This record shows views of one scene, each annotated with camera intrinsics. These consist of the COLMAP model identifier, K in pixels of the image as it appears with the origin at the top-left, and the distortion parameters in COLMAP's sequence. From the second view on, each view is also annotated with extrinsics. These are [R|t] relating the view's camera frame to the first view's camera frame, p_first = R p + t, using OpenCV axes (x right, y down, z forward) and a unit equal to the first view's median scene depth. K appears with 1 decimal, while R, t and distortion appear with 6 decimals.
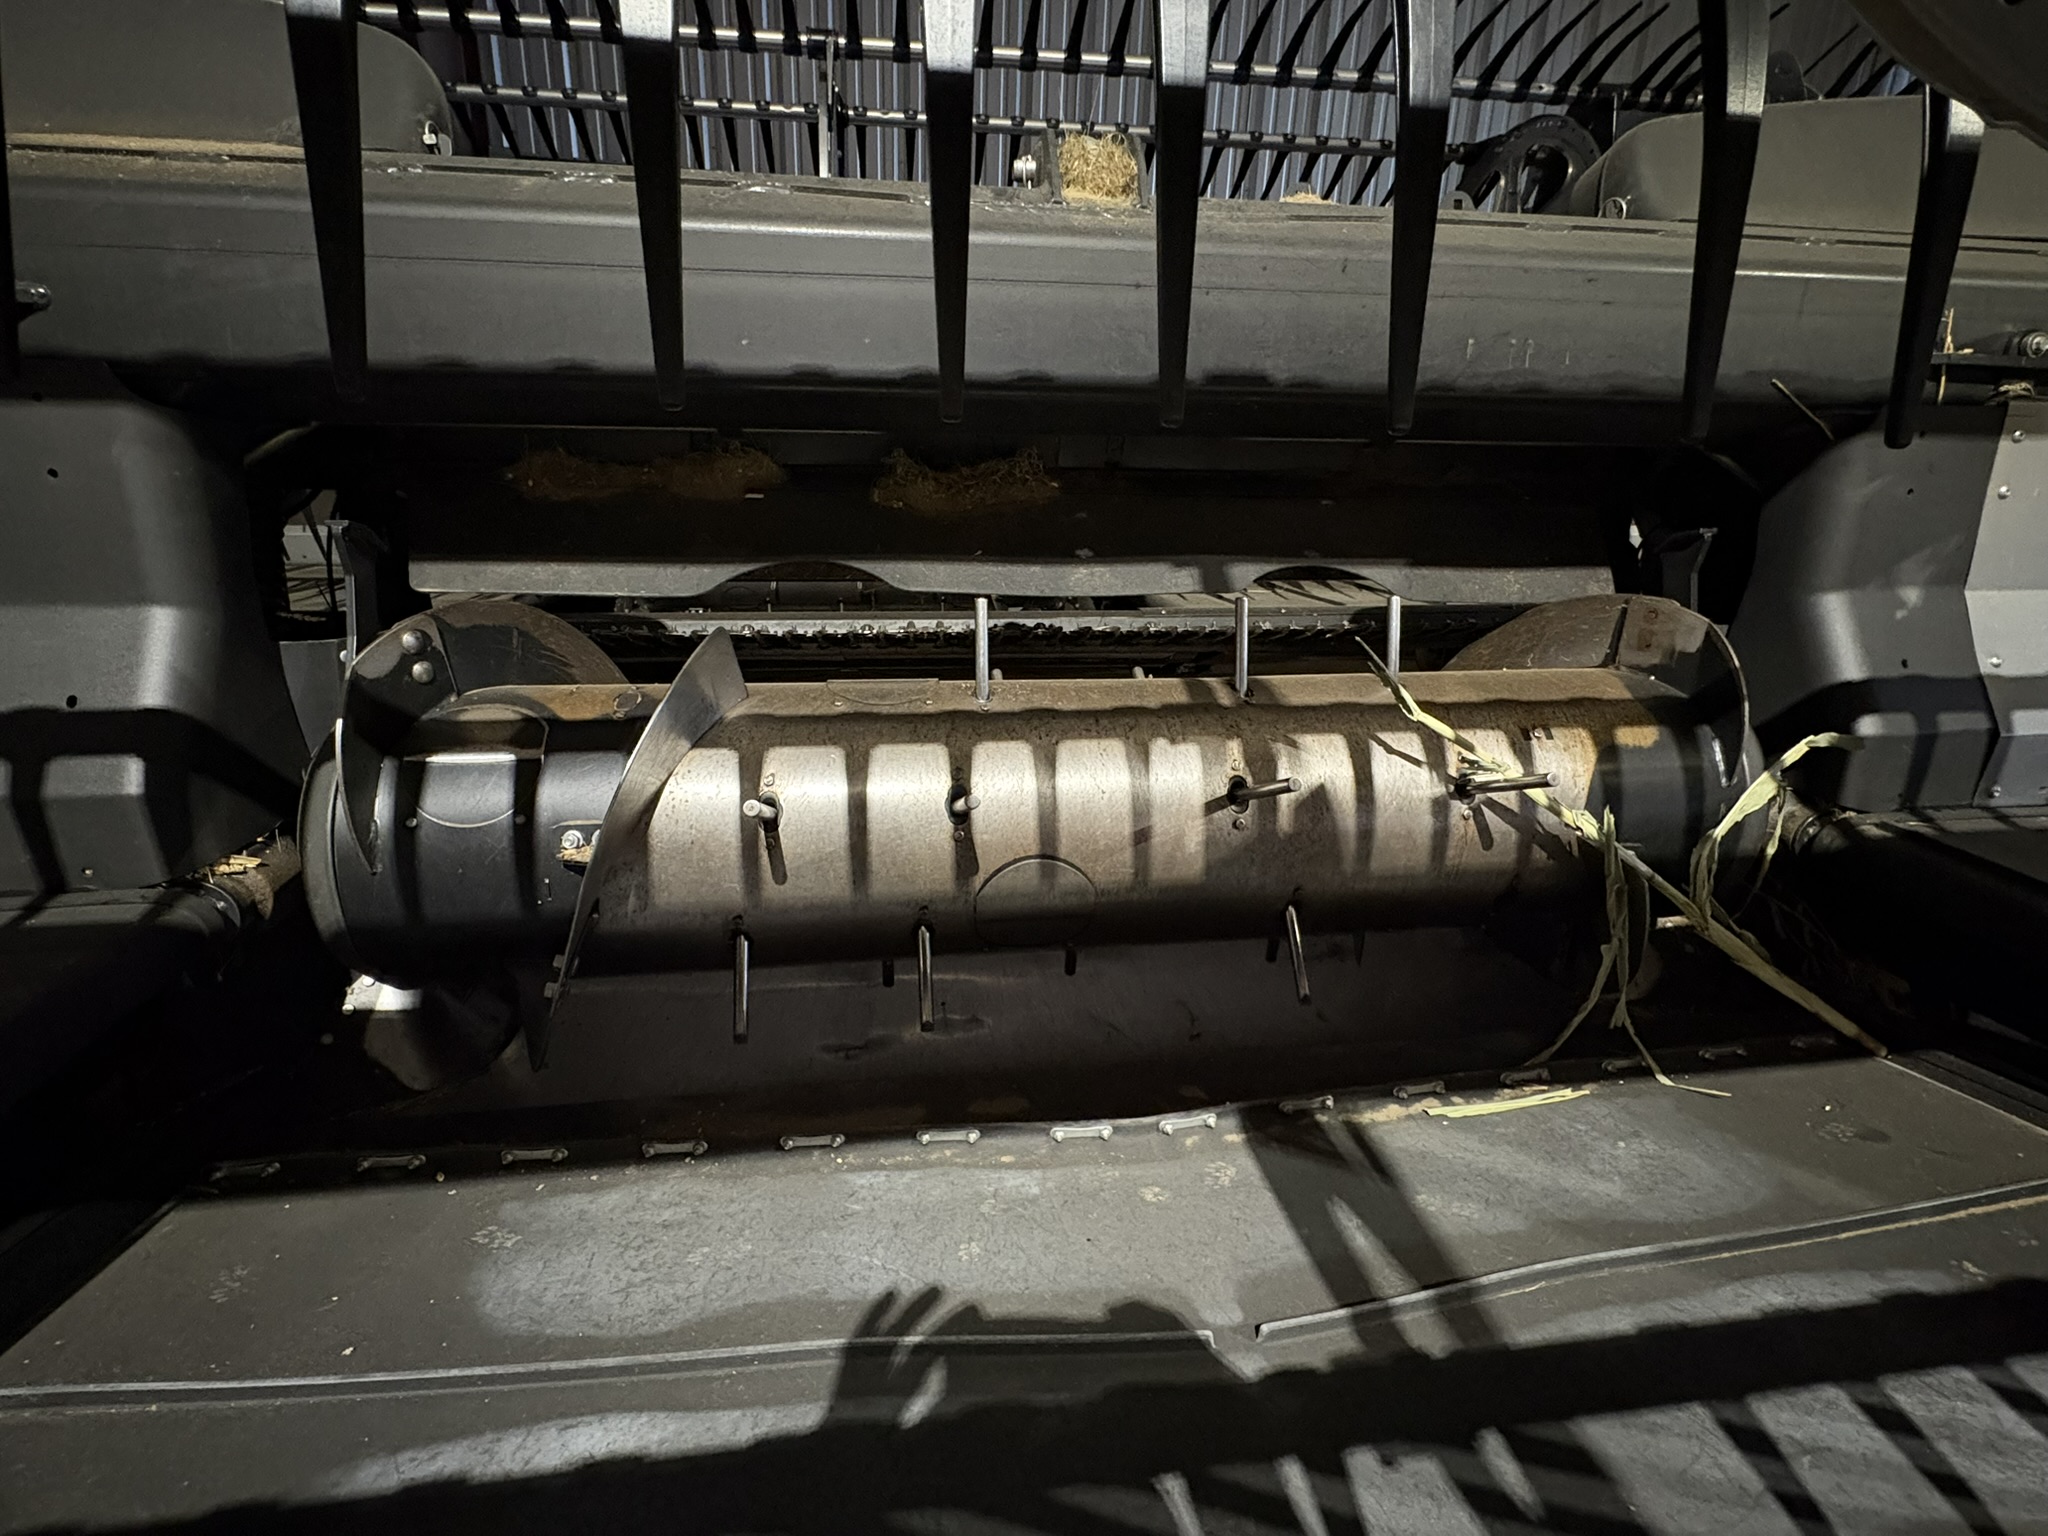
lens RADIAL K [[960.6, 0, 1026.1], [0, 960.6, 776.2], [0, 0, 1]] dist [0.006473, 0.001673]
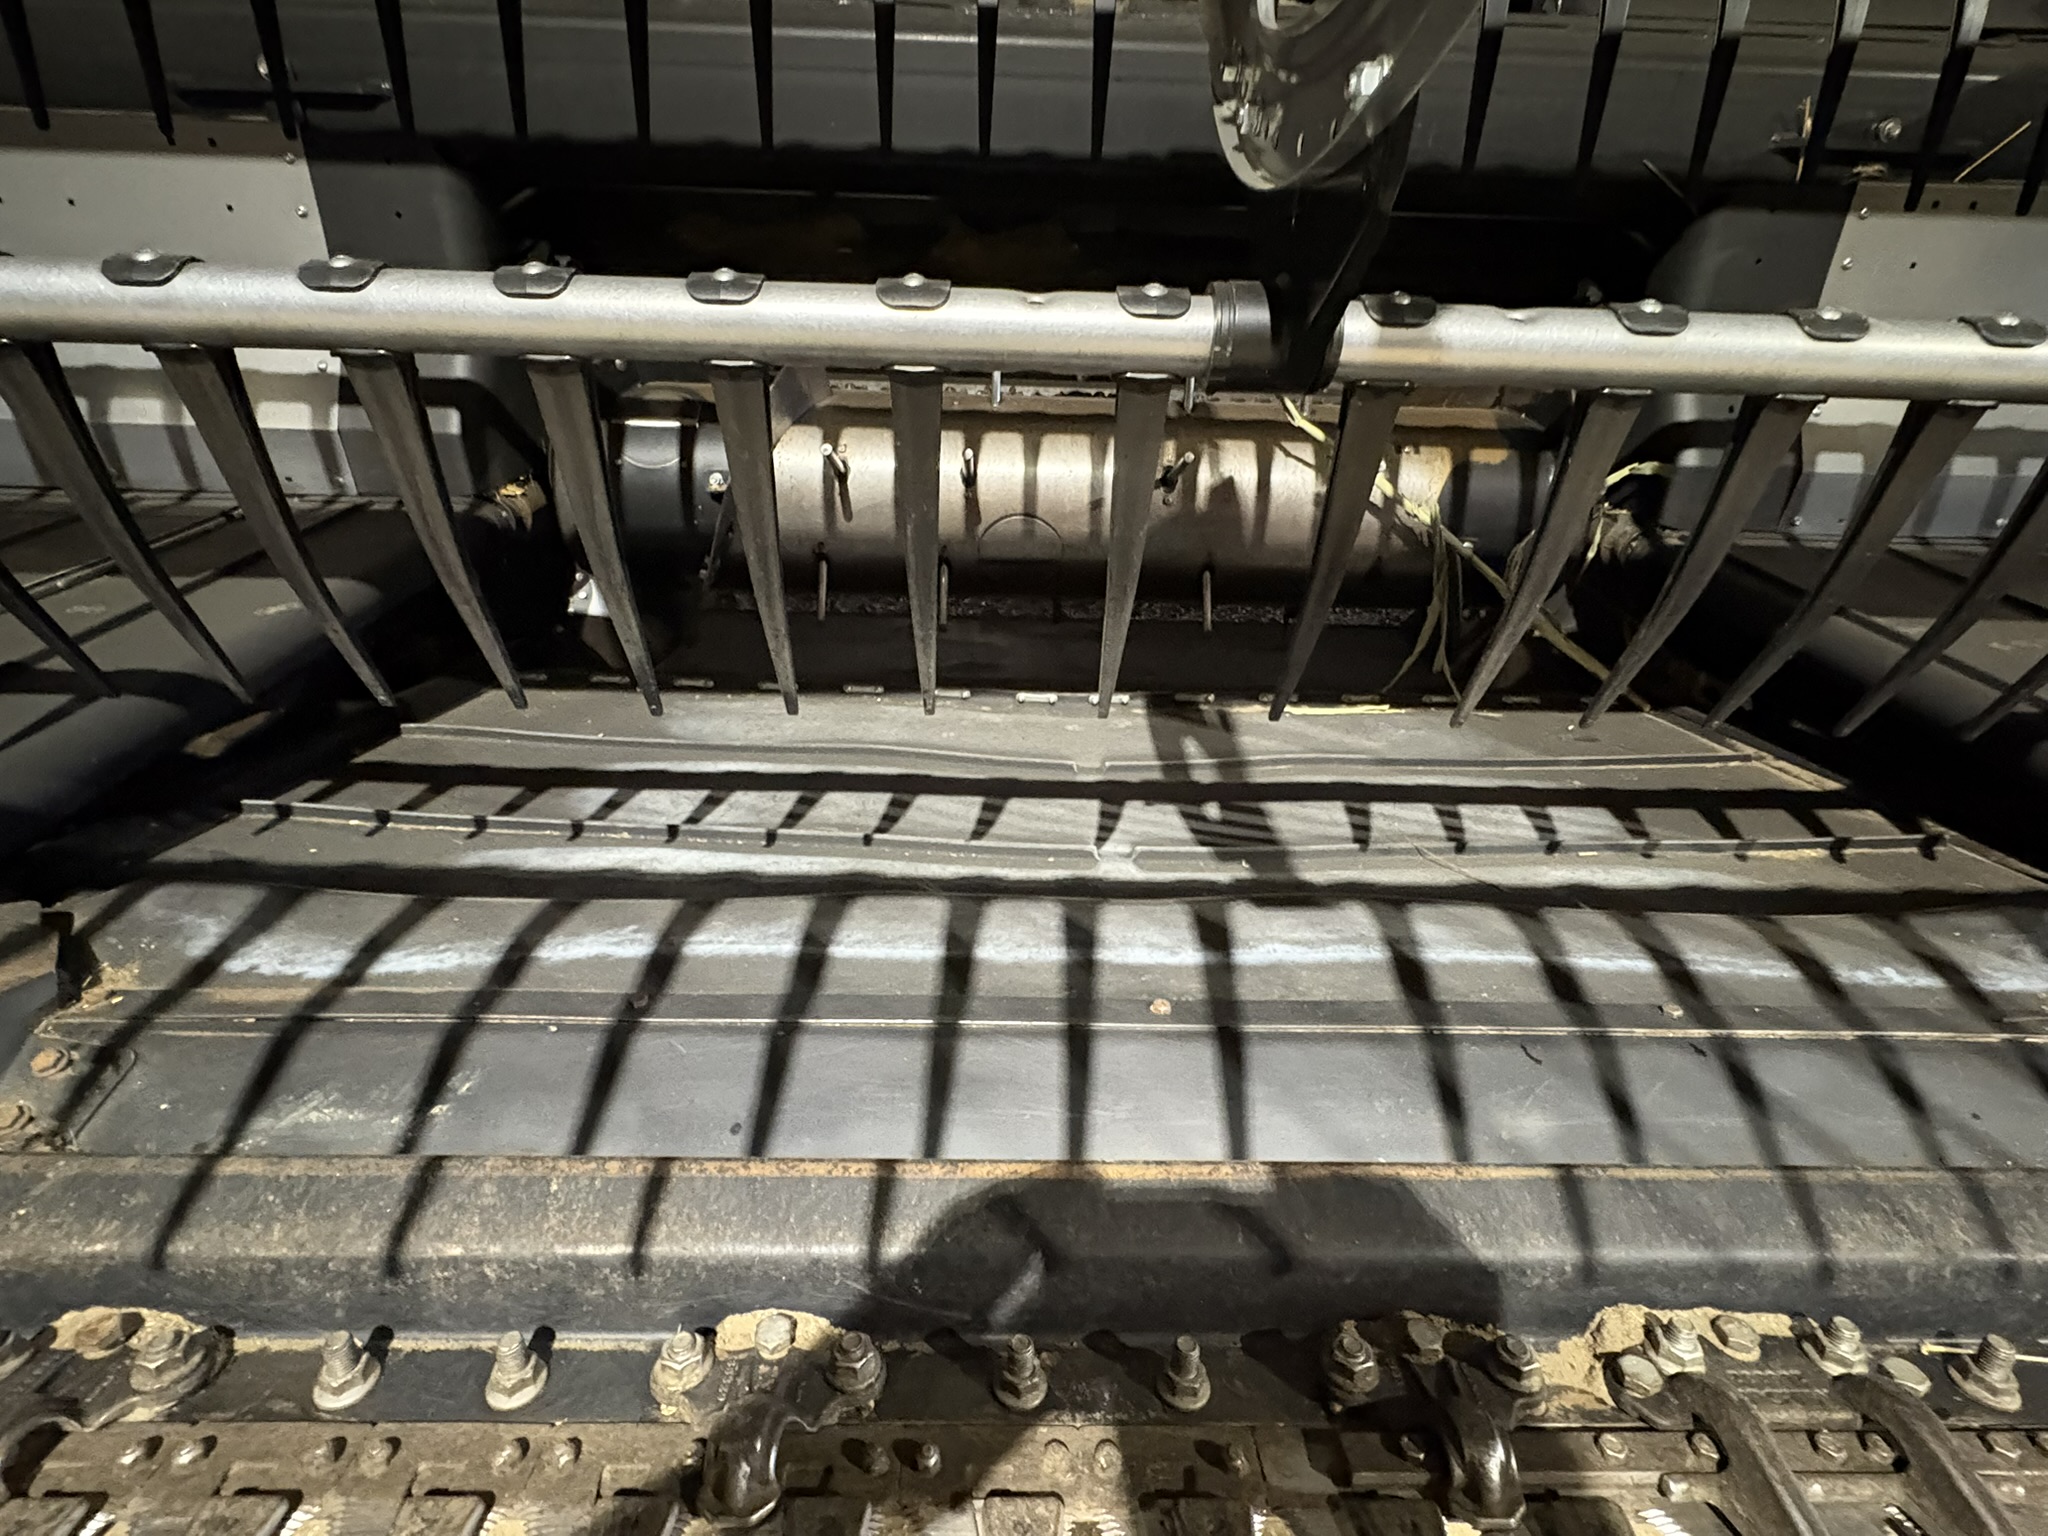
lens RADIAL K [[960.6, 0, 1023.6], [0, 960.6, 761.5], [0, 0, 1]] dist [0.006473, 0.001673]
pose [[0.990861, 0.077729, -0.110244, 0.200859], [-0.058605, 0.984183, 0.167179, 0.205540], [0.121494, -0.159190, 0.979744, -0.474683]]
